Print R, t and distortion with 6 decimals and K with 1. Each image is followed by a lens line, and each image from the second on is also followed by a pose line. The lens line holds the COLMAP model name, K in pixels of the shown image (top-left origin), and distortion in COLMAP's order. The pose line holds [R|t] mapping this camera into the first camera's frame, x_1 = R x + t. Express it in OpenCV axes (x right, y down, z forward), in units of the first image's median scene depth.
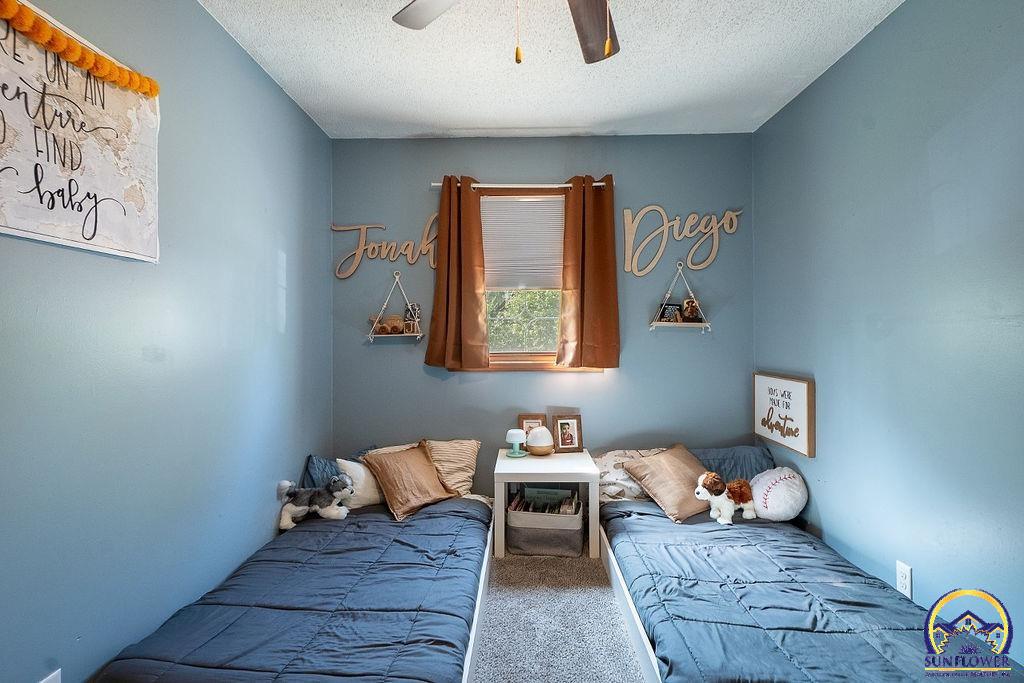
lens RADIAL K [[507.6, 0, 511.5], [0, 507.6, 335.2], [0, 0, 1]] dist [0.003007, -0.010155]
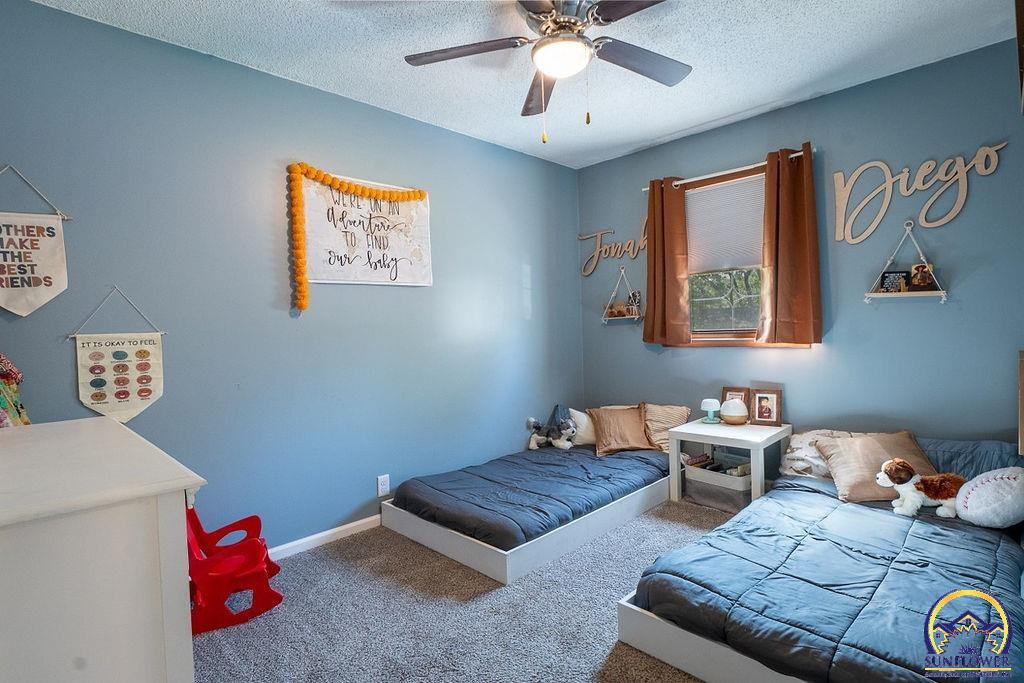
lens RADIAL K [[514.9, 0, 510.3], [0, 514.9, 345.3], [0, 0, 1]] dist [0.002924, -0.010332]
pose [[0.722571, 0.002852, -0.691291, 0.466215], [0.036022, 0.998478, 0.041772, 0.005178], [0.690358, -0.055085, 0.721368, -0.108942]]
